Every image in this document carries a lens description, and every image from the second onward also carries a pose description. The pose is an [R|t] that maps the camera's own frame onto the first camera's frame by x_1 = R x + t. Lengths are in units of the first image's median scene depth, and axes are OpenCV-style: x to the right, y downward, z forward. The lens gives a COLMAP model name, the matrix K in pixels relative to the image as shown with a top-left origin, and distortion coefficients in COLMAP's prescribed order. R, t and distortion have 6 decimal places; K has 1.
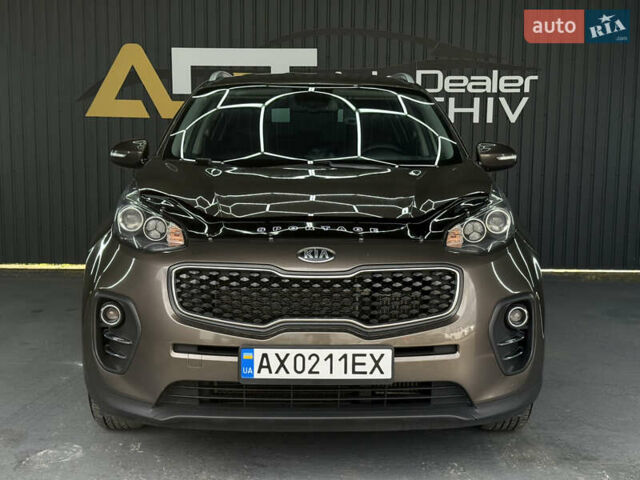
lens RADIAL K [[892.0, 0, 314.9], [0, 892.0, 240.5], [0, 0, 1]] dist [0.116778, 0.000000]
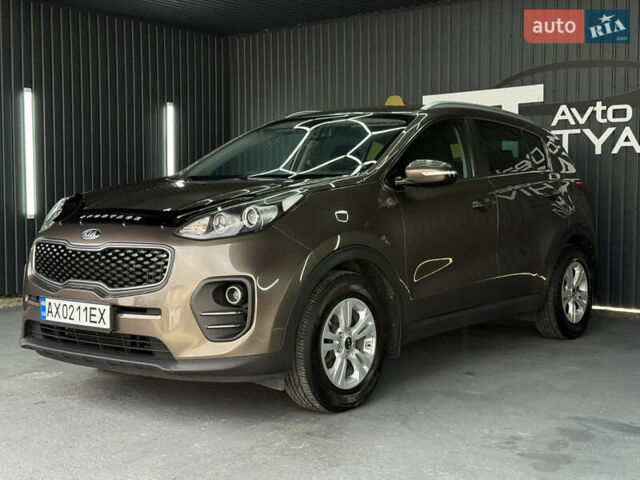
lens RADIAL K [[892.0, 0, 325.3], [0, 892.0, 243.3], [0, 0, 1]] dist [0.116778, 0.000000]
pose [[0.778375, 0.030049, -0.627080, 1.144434], [-0.070418, 0.996729, -0.039646, 0.059425], [0.623838, 0.075018, 0.777945, 0.162793]]
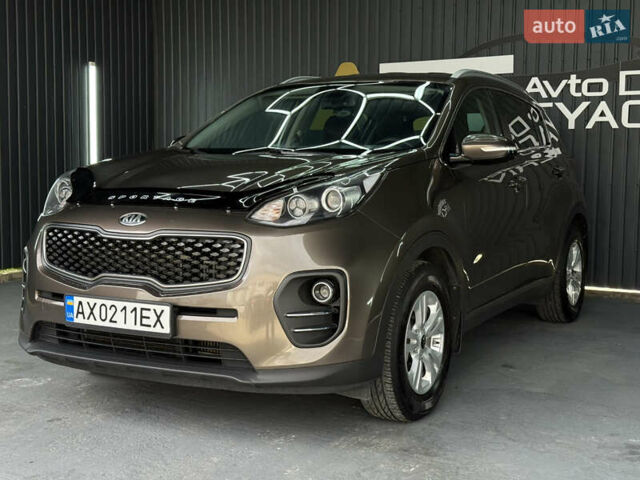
lens RADIAL K [[892.0, 0, 321.6], [0, 892.0, 237.5], [0, 0, 1]] dist [0.116778, 0.000000]
pose [[0.872926, 0.044506, -0.485818, 0.766949], [-0.063426, 0.997732, -0.022561, 0.049956], [0.483712, 0.050507, 0.873769, 0.128717]]
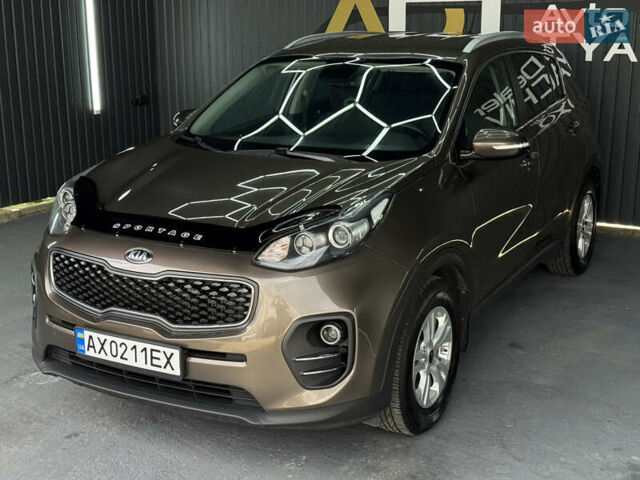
lens RADIAL K [[892.0, 0, 321.3], [0, 892.0, 242.0], [0, 0, 1]] dist [0.116778, 0.000000]
pose [[0.868178, 0.114428, -0.482880, 0.746577], [-0.050527, 0.988378, 0.143374, -0.174846], [0.493674, -0.100076, 0.863870, 0.146056]]
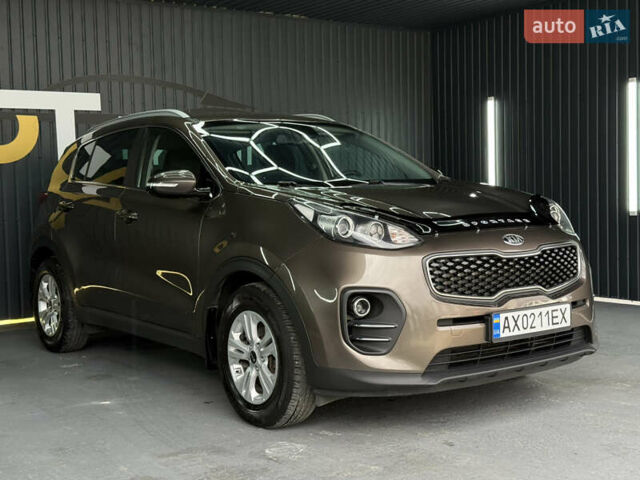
lens RADIAL K [[892.0, 0, 316.6], [0, 892.0, 240.8], [0, 0, 1]] dist [0.116778, 0.000000]
pose [[0.814369, -0.064033, 0.576805, -1.002746], [0.102512, 0.994138, -0.034371, 0.033575], [-0.571222, 0.087120, 0.816159, 0.091099]]
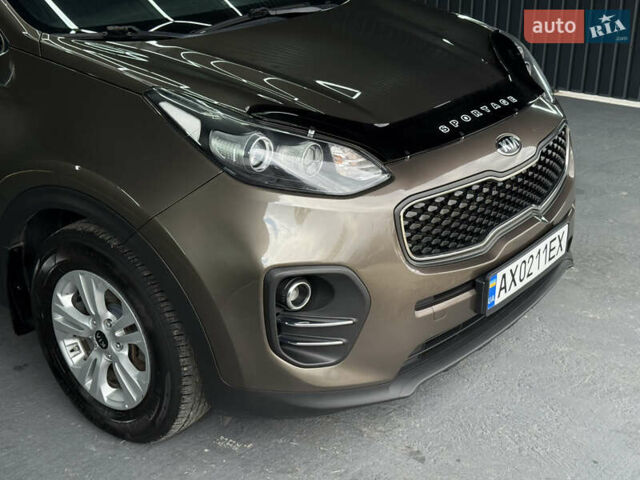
lens RADIAL K [[892.0, 0, 319.8], [0, 892.0, 249.0], [0, 0, 1]] dist [0.116778, 0.000000]
pose [[0.632764, -0.322244, 0.704108, -0.746757], [0.105777, 0.936743, 0.333653, -0.194968], [-0.767086, -0.136645, 0.626824, 0.596437]]
